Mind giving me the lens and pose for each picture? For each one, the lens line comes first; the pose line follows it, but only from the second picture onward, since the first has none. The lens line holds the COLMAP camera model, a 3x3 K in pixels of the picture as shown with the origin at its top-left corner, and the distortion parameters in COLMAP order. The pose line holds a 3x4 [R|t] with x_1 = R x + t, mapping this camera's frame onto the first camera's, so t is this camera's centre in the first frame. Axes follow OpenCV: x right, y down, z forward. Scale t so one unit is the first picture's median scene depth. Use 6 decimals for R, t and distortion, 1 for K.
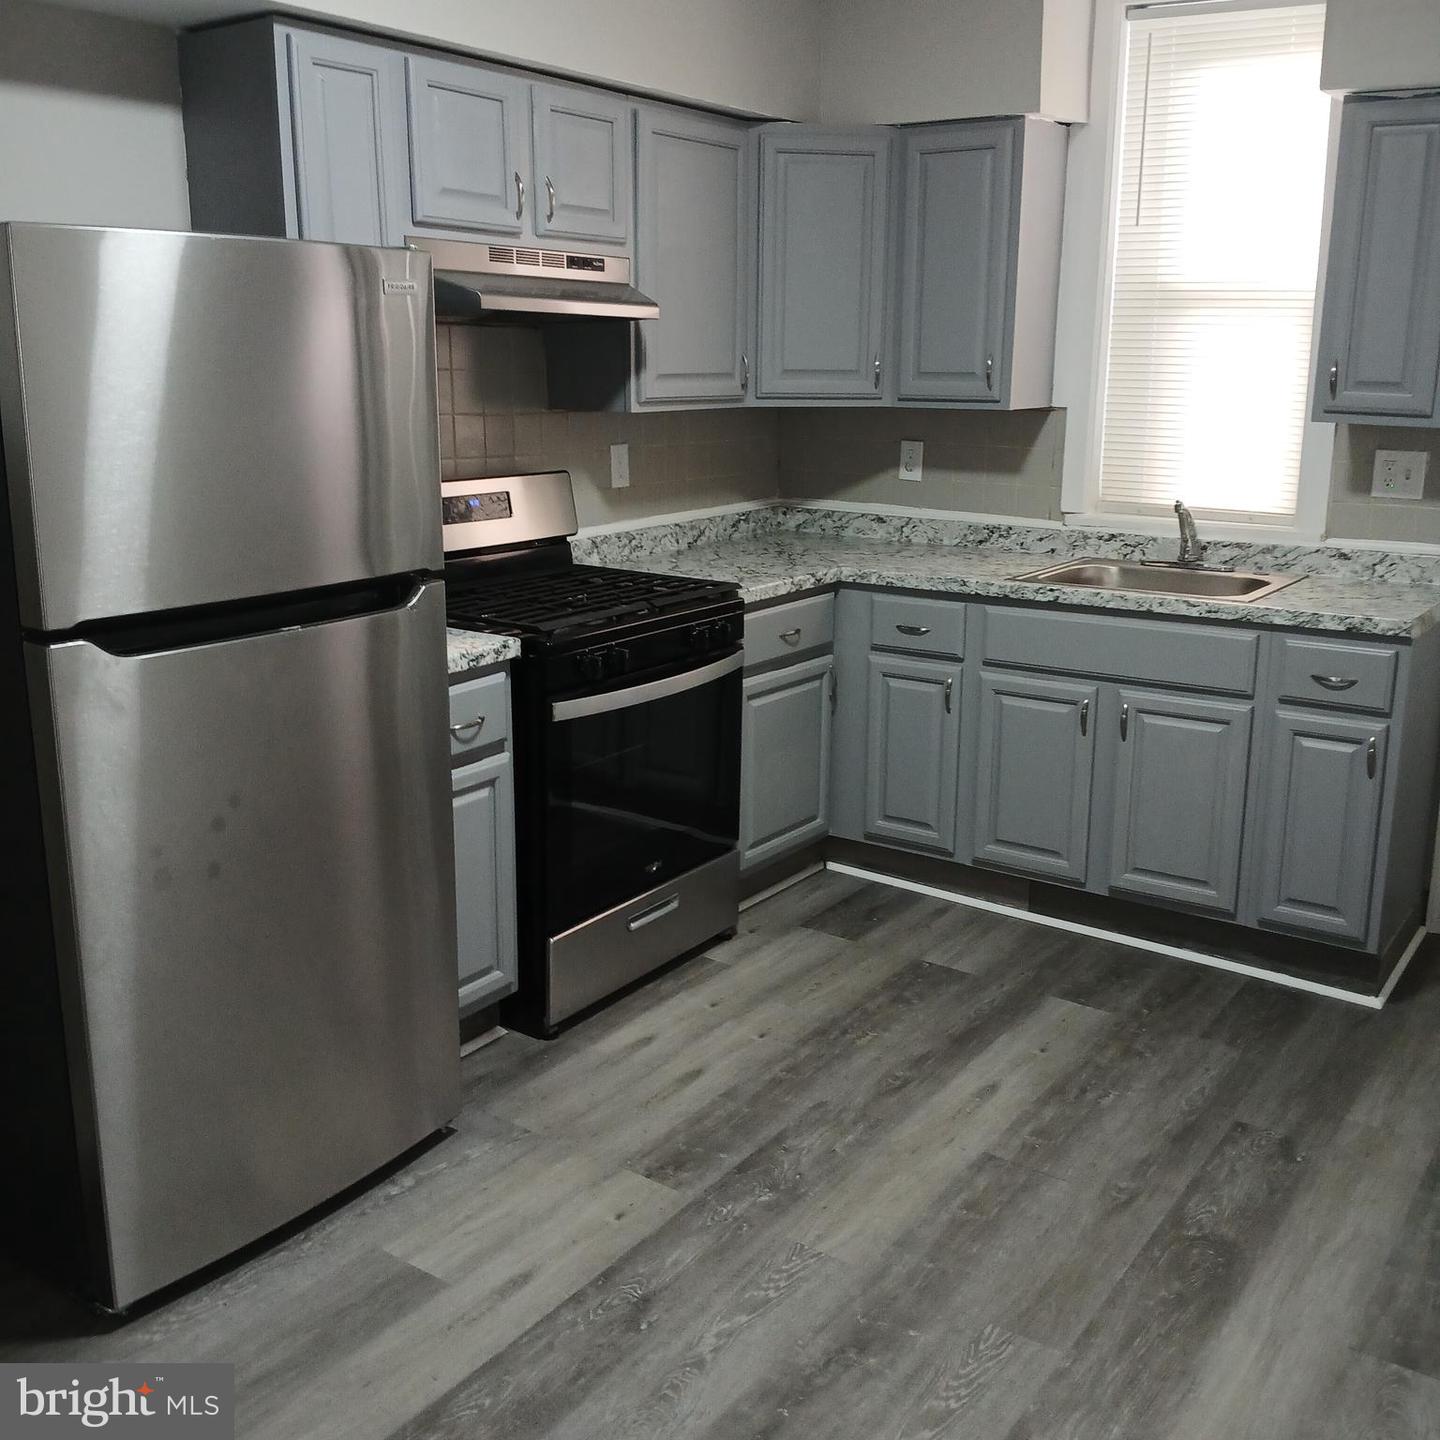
lens RADIAL K [[1463.7, 0, 726.1], [0, 1463.7, 689.4], [0, 0, 1]] dist [0.135069, -0.293482]
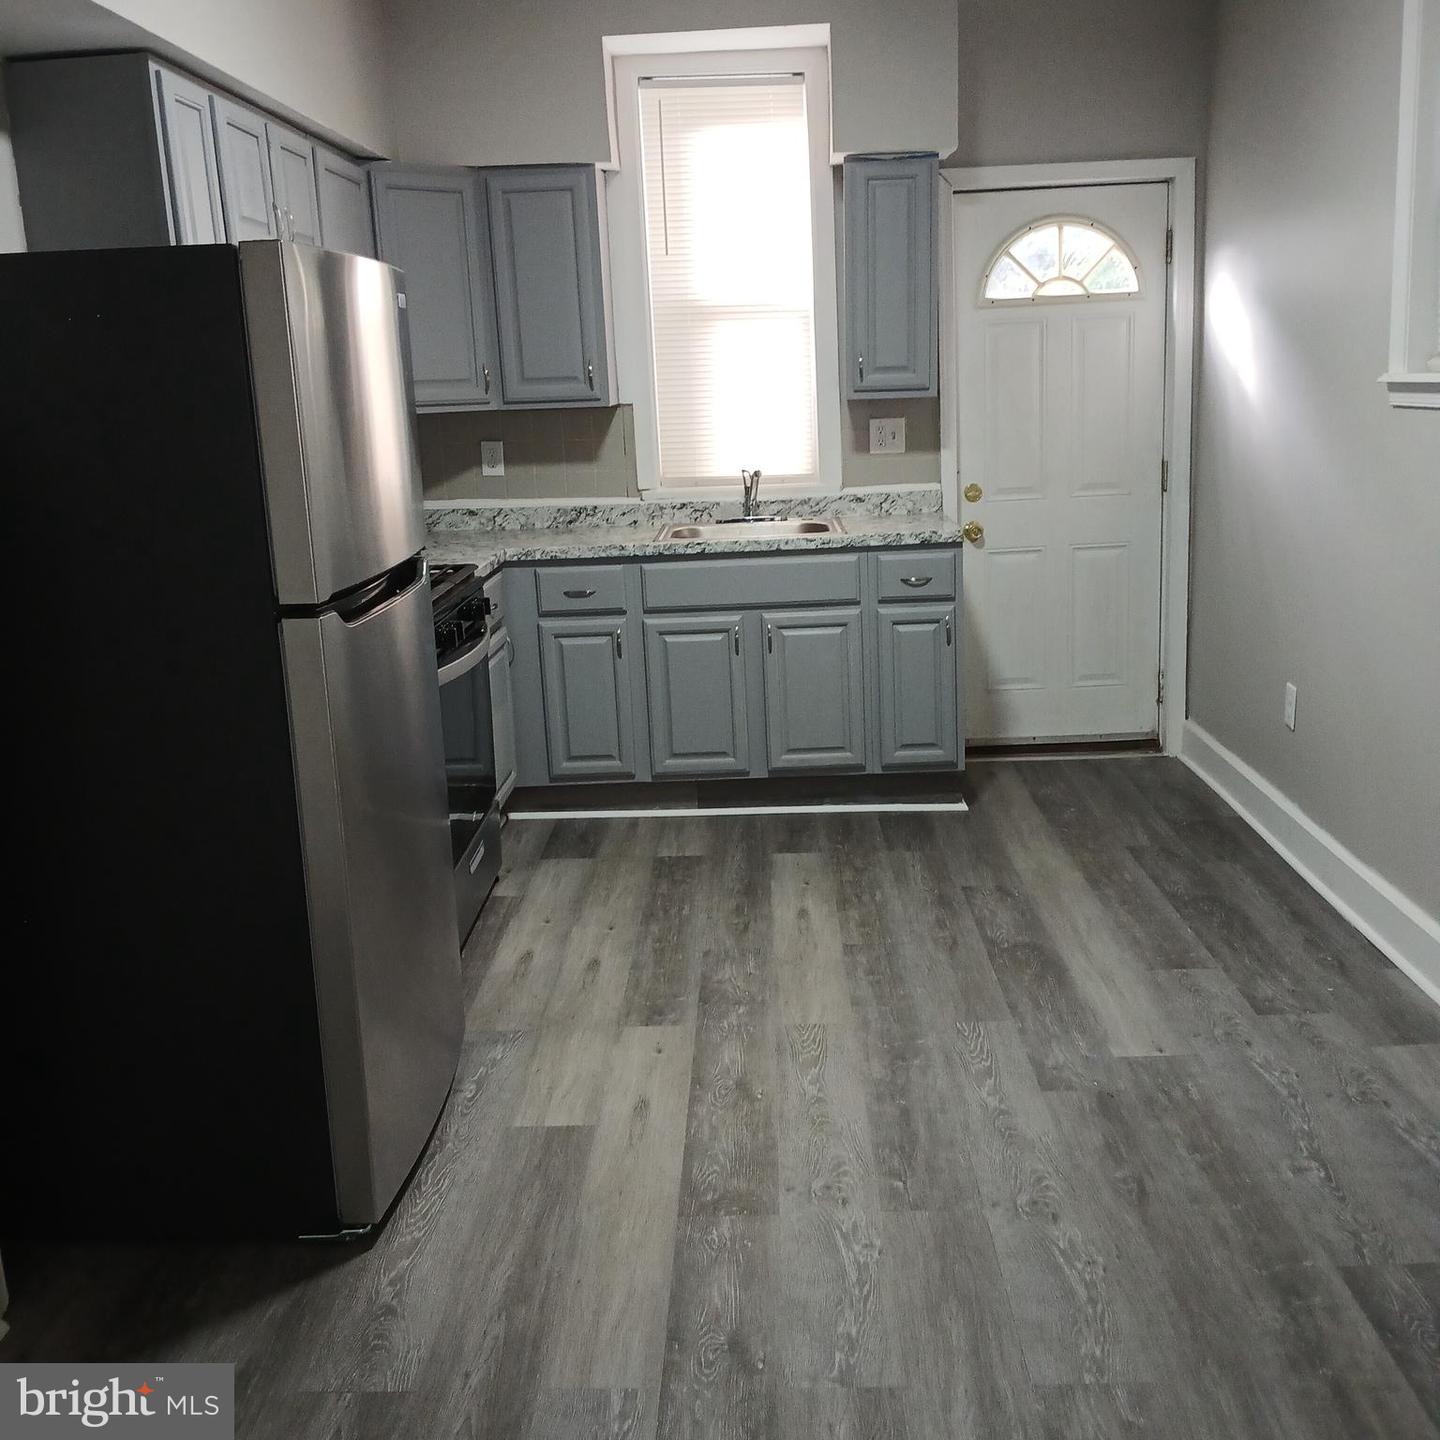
lens RADIAL K [[1463.7, 0, 726.1], [0, 1463.7, 689.4], [0, 0, 1]] dist [0.135069, -0.293482]
pose [[0.832812, -0.156586, 0.530947, -0.451776], [0.168372, 0.985367, 0.026503, 0.026265], [-0.527328, 0.067325, 0.846991, -0.061763]]
